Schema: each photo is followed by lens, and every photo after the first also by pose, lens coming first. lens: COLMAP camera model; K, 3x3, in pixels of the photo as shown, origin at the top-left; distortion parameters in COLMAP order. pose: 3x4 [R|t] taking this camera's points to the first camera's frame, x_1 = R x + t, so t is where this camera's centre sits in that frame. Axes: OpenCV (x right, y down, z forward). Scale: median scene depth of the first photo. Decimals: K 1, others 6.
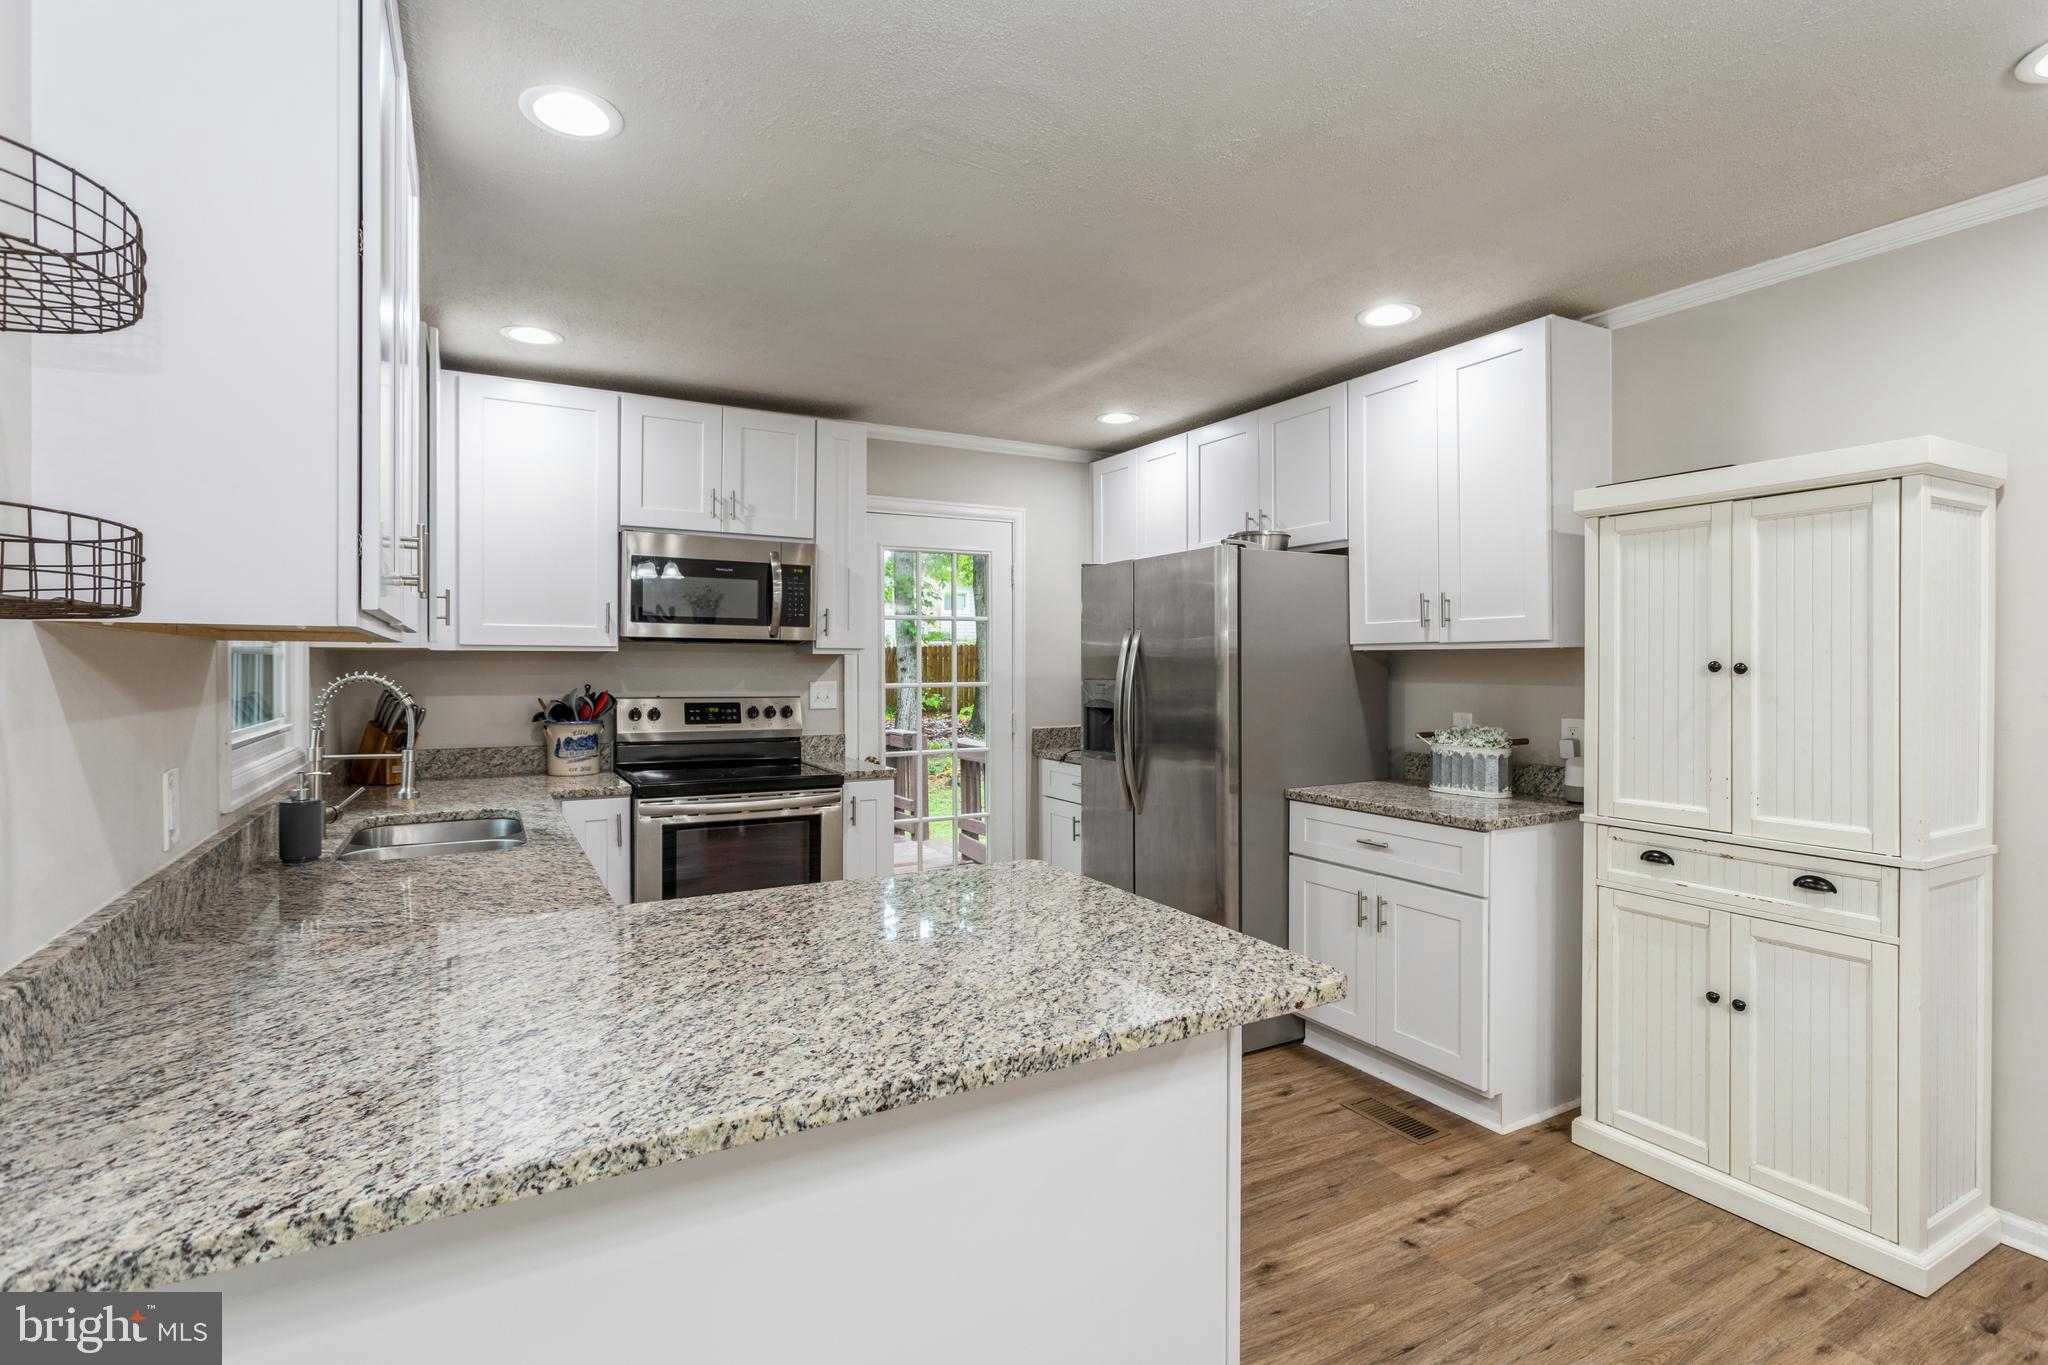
lens RADIAL K [[972.0, 0, 1023.9], [0, 972.0, 666.1], [0, 0, 1]] dist [-0.000448, 0.000924]
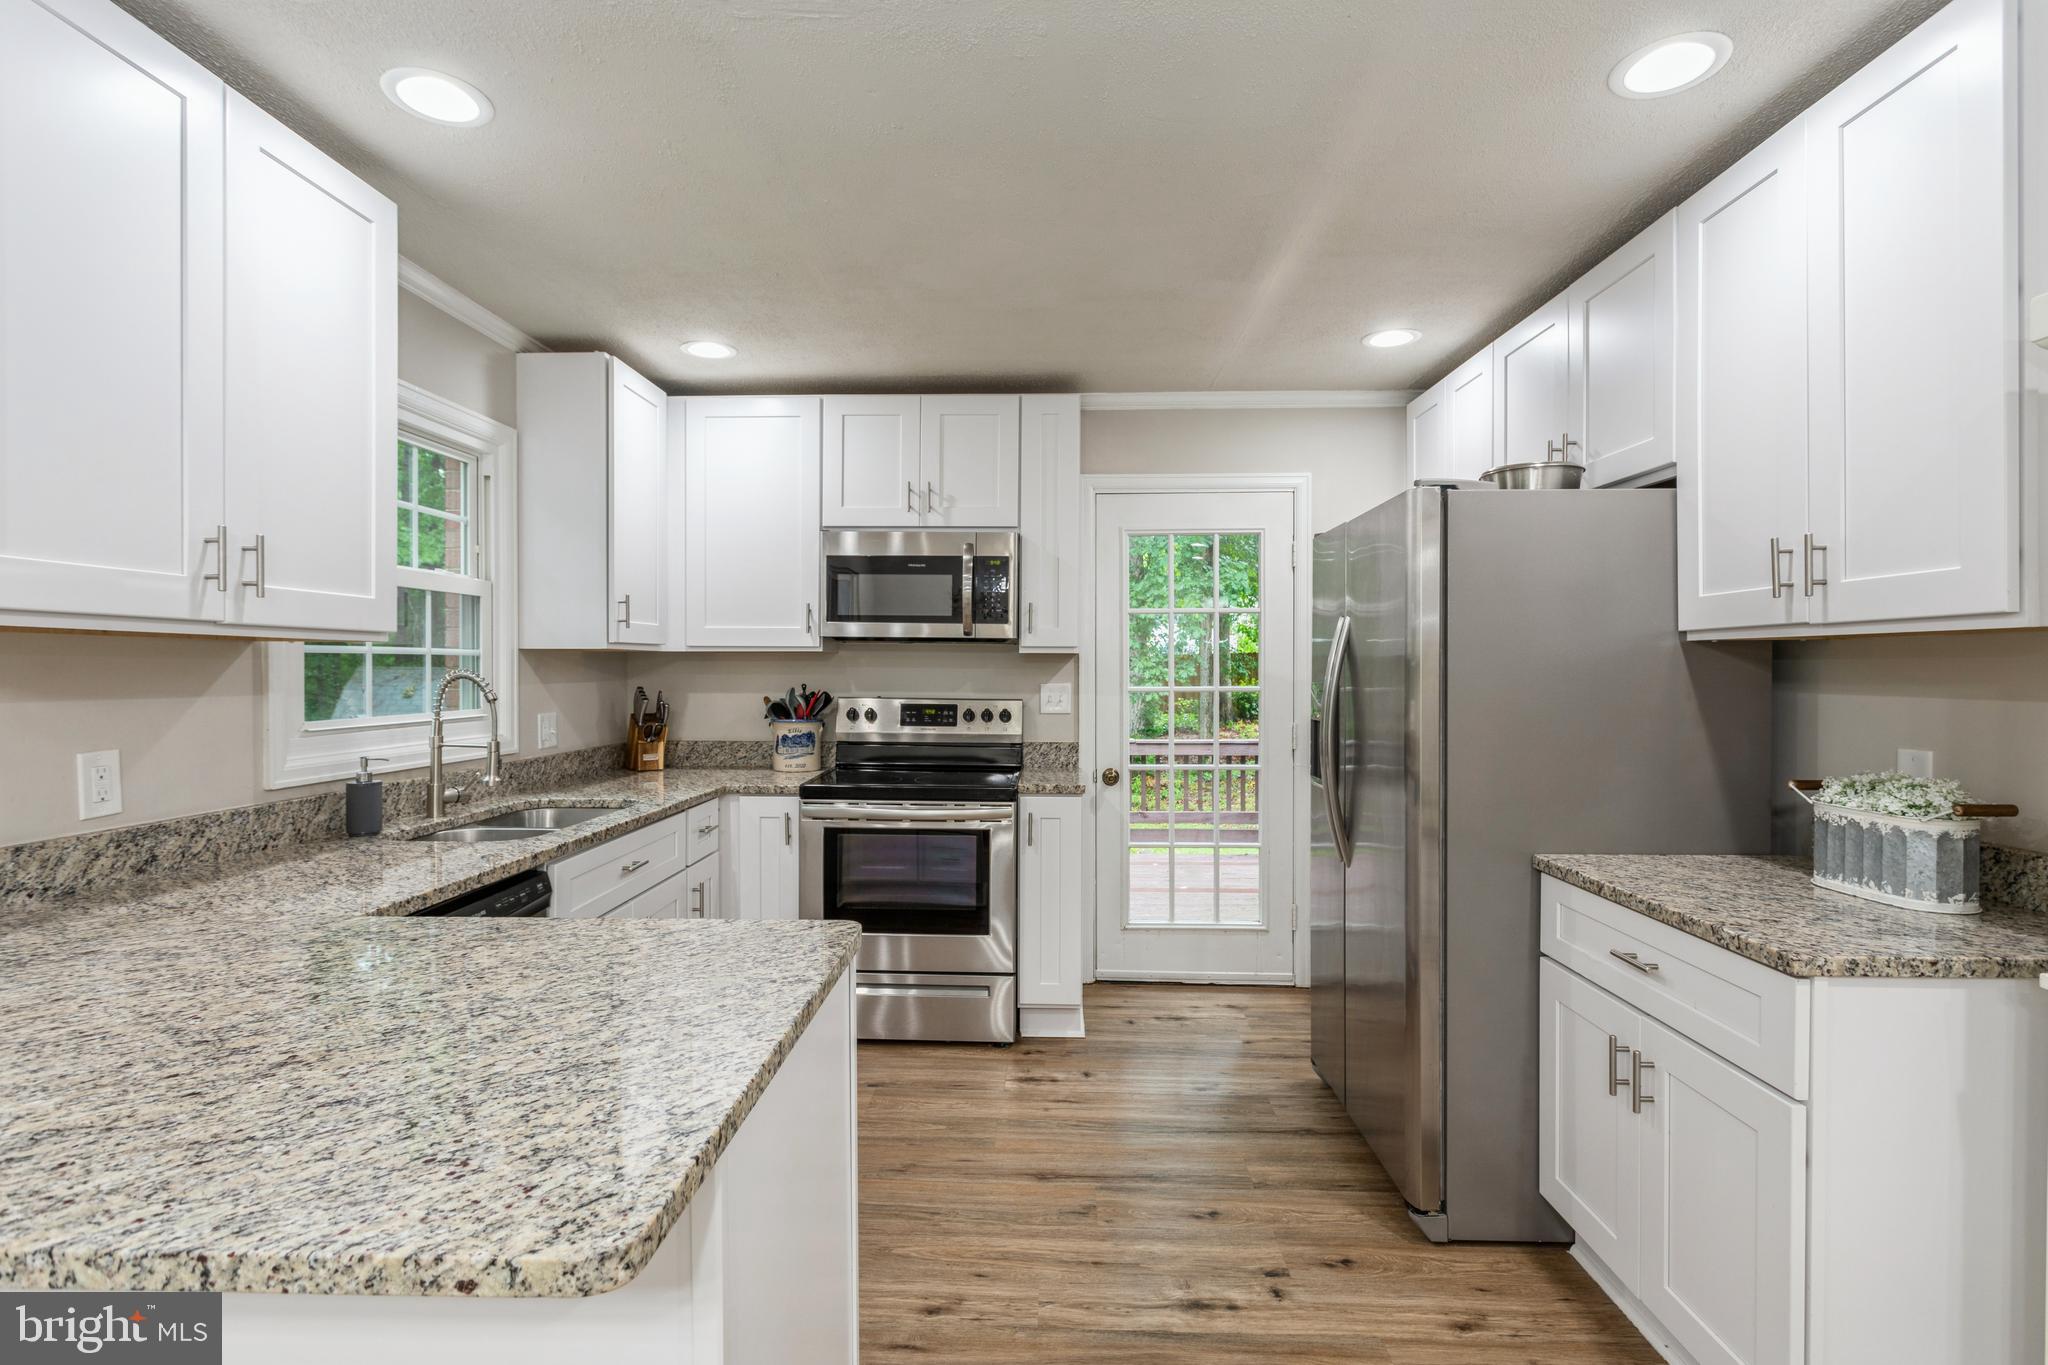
lens RADIAL K [[972.0, 0, 1025.3], [0, 972.0, 672.5], [0, 0, 1]] dist [-0.000448, 0.000924]
pose [[0.856578, 0.003803, -0.516003, 0.295595], [-0.002099, 0.999990, 0.003886, 0.002481], [0.516013, -0.002245, 0.856578, 0.250945]]
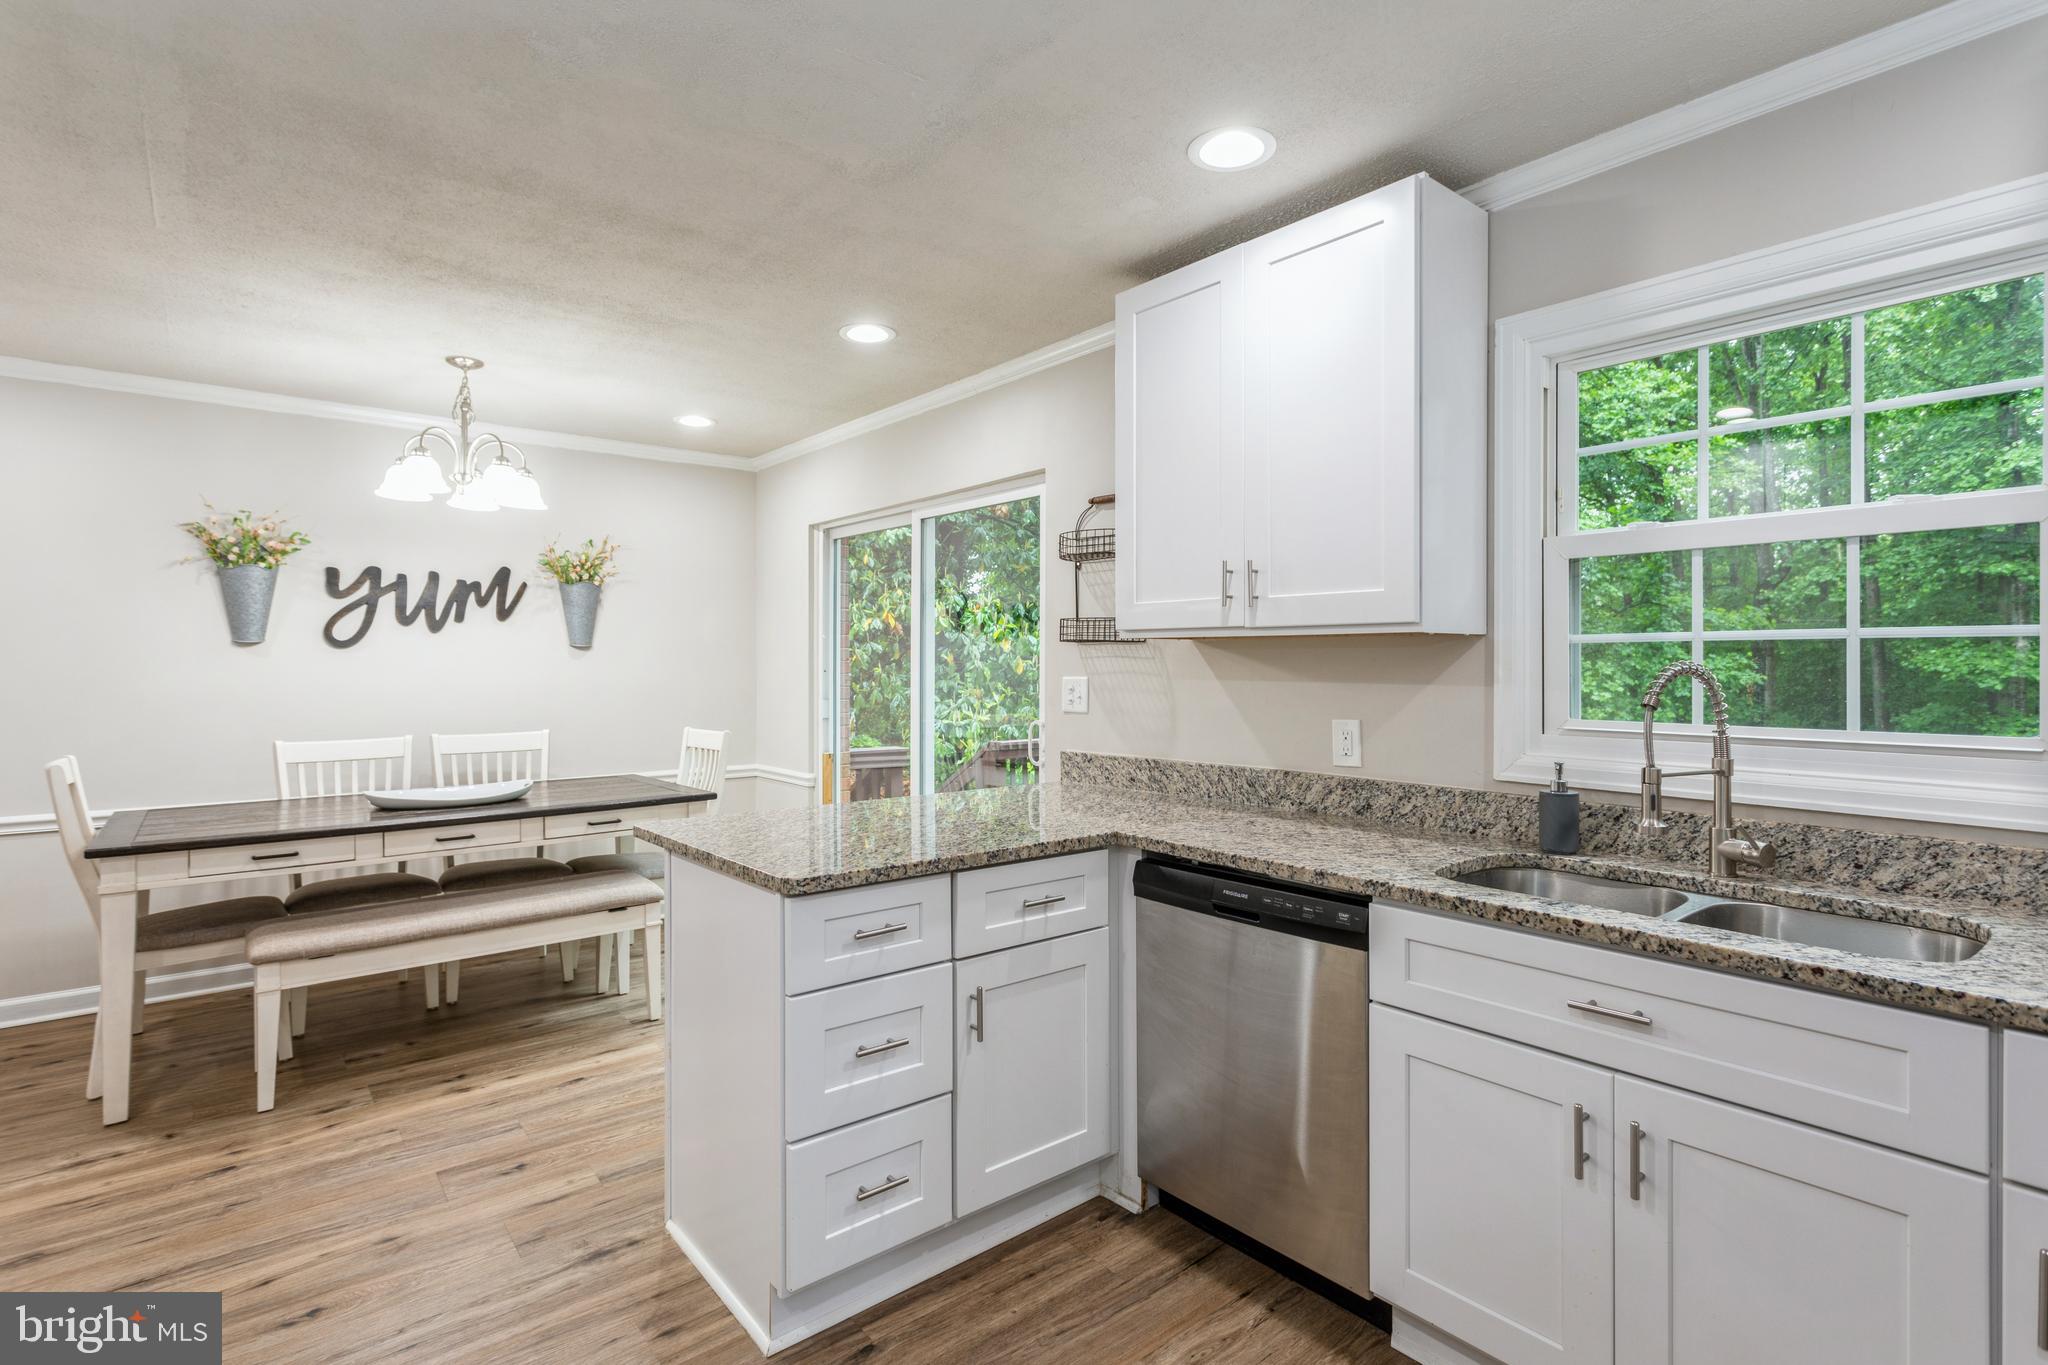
lens RADIAL K [[972.0, 0, 1018.3], [0, 972.0, 670.4], [0, 0, 1]] dist [-0.000448, 0.000924]
pose [[-0.983807, 0.000923, -0.179226, -0.017597], [-0.000940, 0.999946, 0.010308, 0.003458], [0.179226, 0.010309, -0.983754, 1.096267]]
